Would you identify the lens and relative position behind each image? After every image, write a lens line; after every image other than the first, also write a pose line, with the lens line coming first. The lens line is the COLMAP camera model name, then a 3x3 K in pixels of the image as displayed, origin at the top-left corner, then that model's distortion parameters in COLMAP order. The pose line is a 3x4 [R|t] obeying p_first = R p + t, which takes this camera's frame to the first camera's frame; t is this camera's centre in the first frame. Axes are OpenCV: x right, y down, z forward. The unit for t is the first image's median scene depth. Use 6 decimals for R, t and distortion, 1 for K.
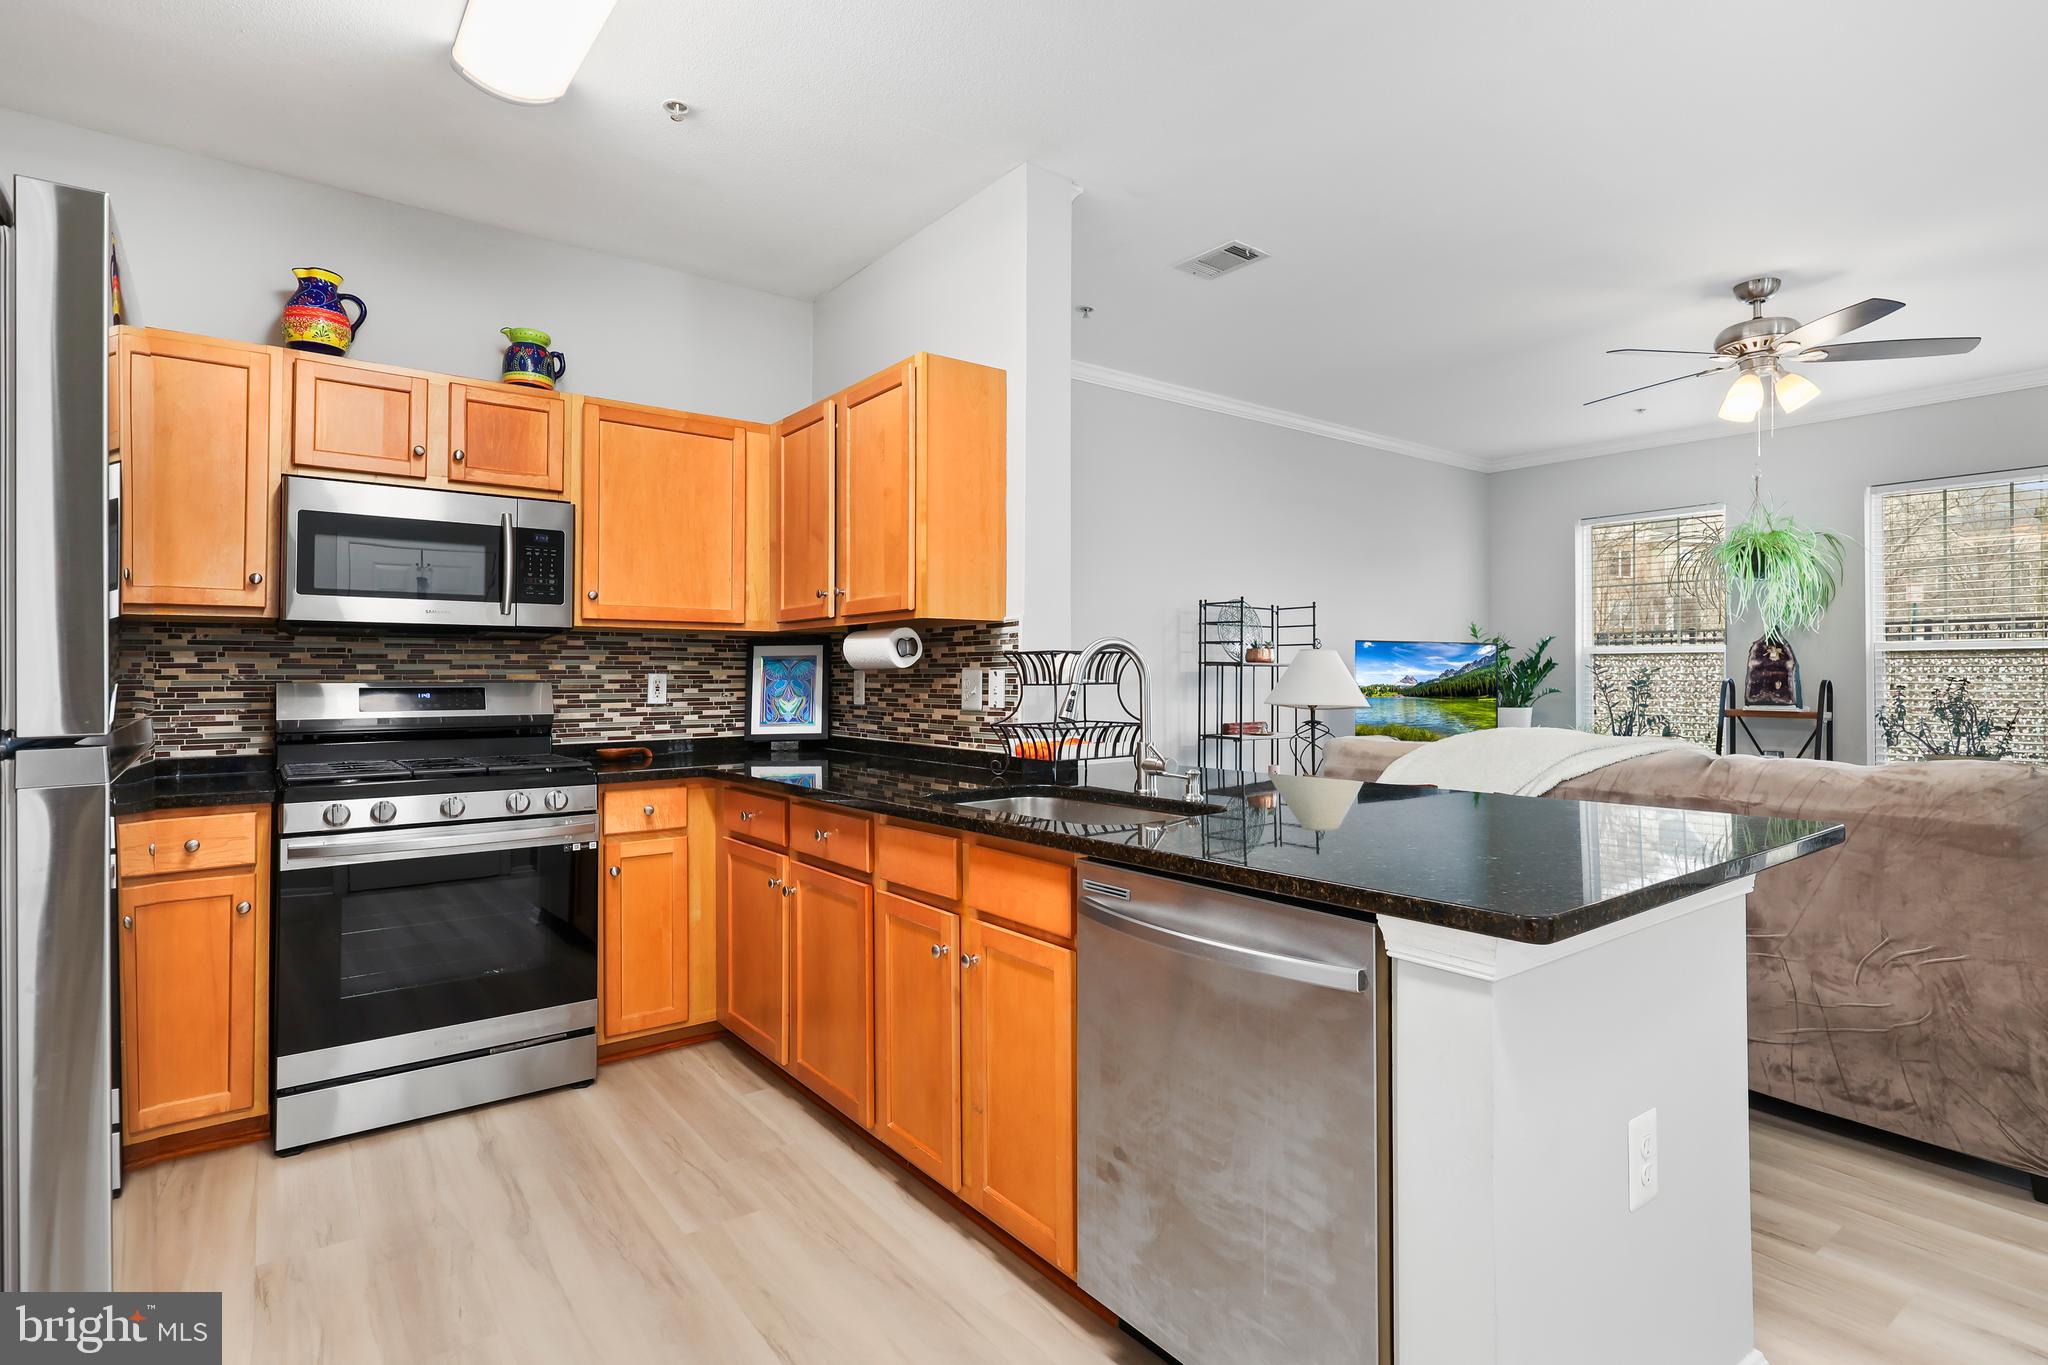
lens RADIAL K [[1020.5, 0, 1020.7], [0, 1020.5, 658.5], [0, 0, 1]] dist [0.004285, 0.001084]
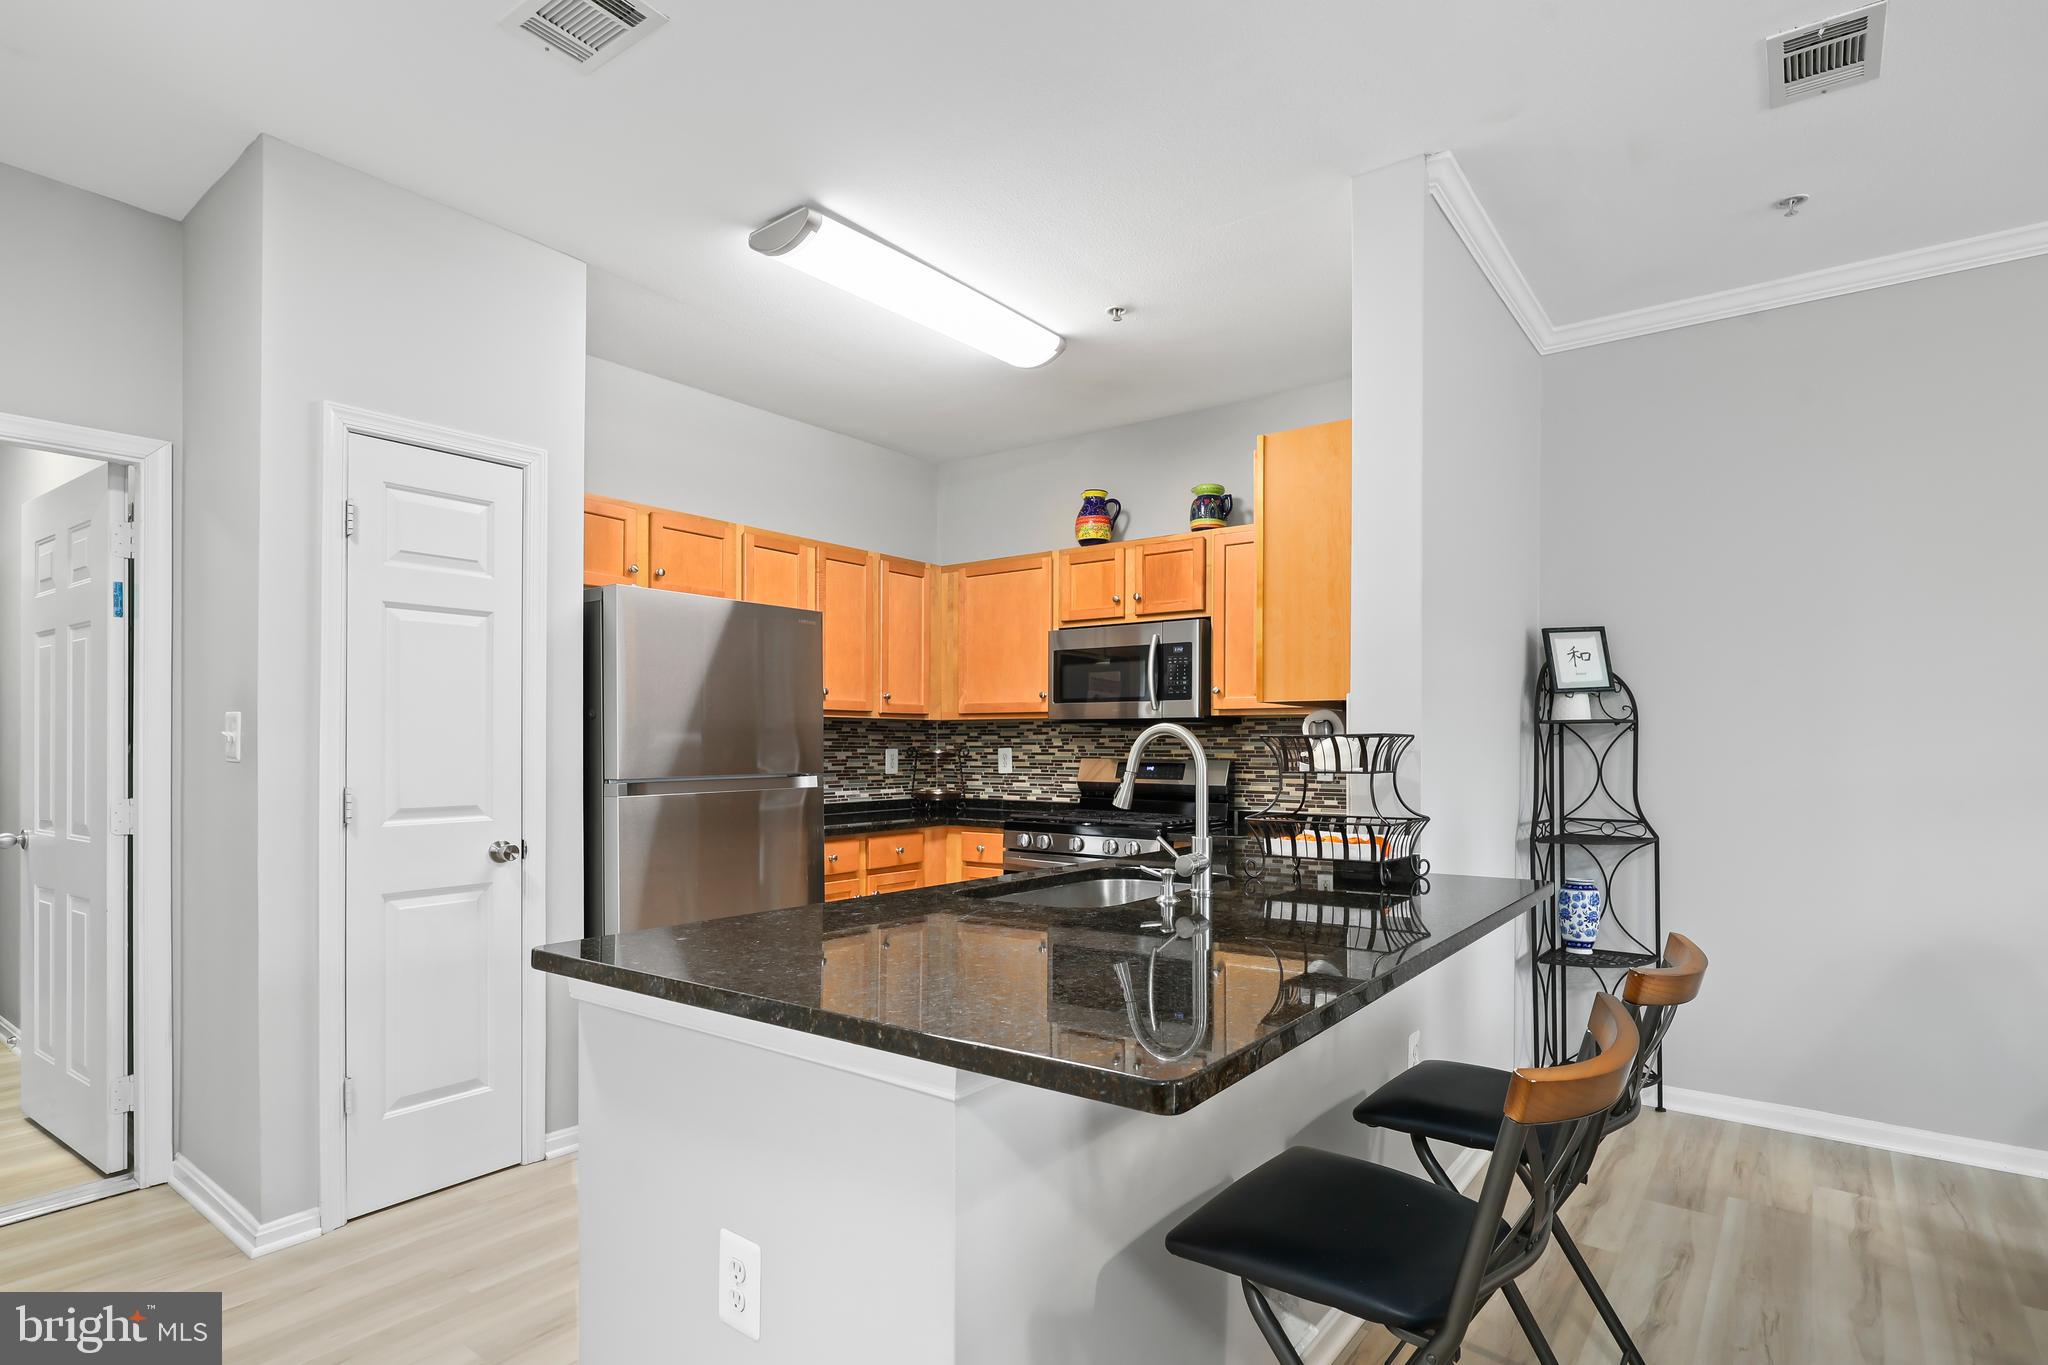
lens RADIAL K [[1017.5, 0, 1027.9], [0, 1017.5, 740.0], [0, 0, 1]] dist [0.001728, 0.000321]
pose [[0.285800, -0.003051, -0.958285, 0.729488], [0.012001, 0.999928, 0.000396, -0.005452], [0.958214, -0.011614, 0.285816, 0.449396]]
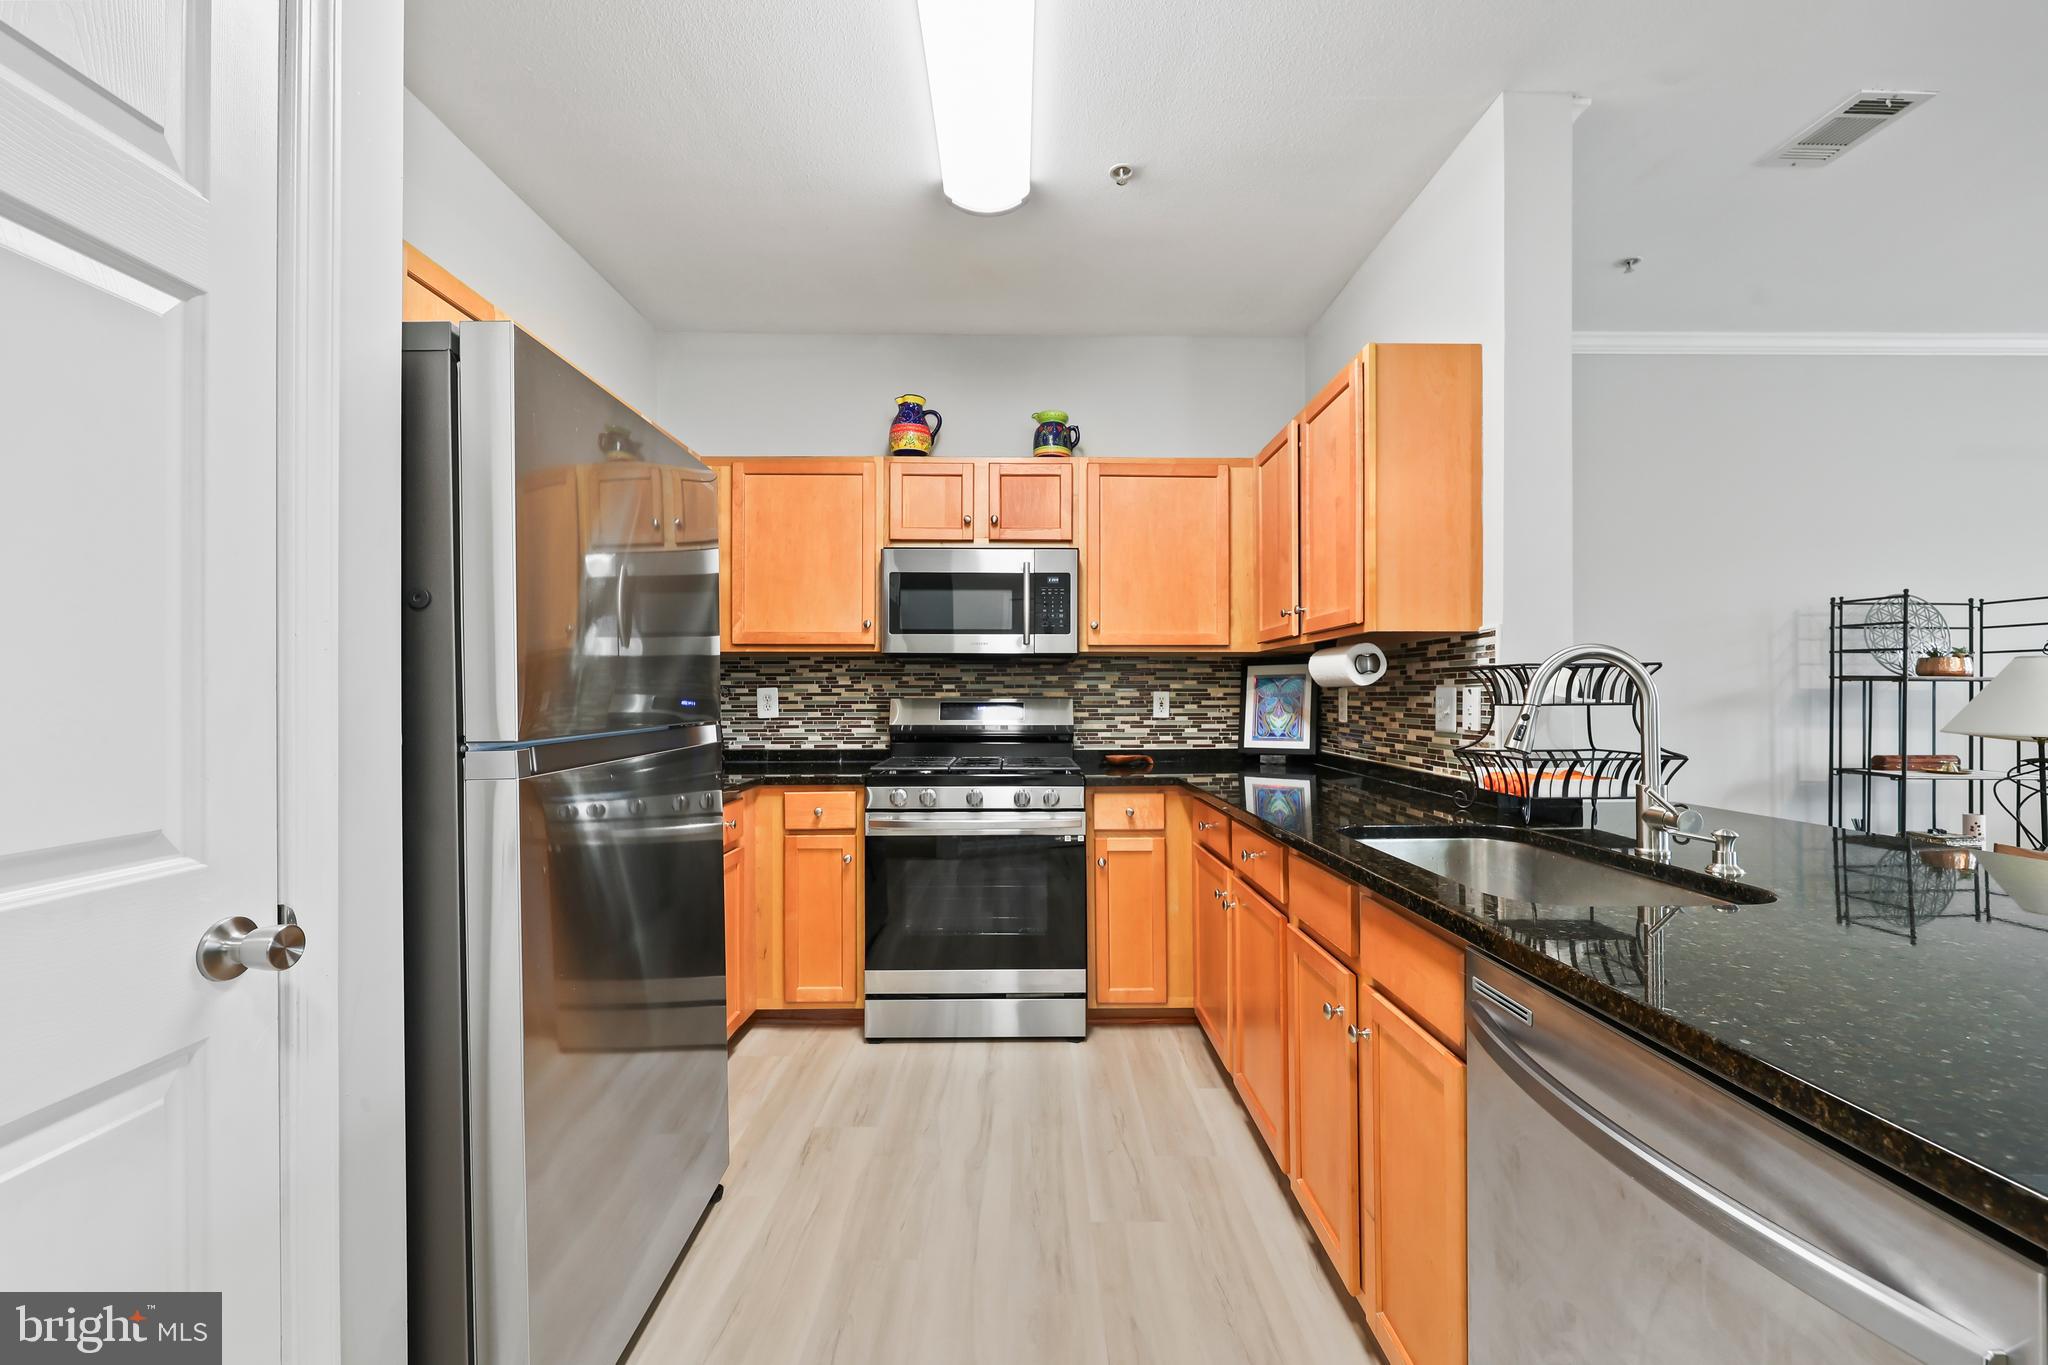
lens RADIAL K [[830.0, 0, 1016.7], [0, 830.0, 687.3], [0, 0, 1]] dist [-0.000337, 0.000009]
pose [[0.805142, -0.003222, -0.593074, 0.080765], [0.009504, 0.999927, 0.007471, 0.001905], [0.593006, -0.011652, 0.805114, 0.180310]]
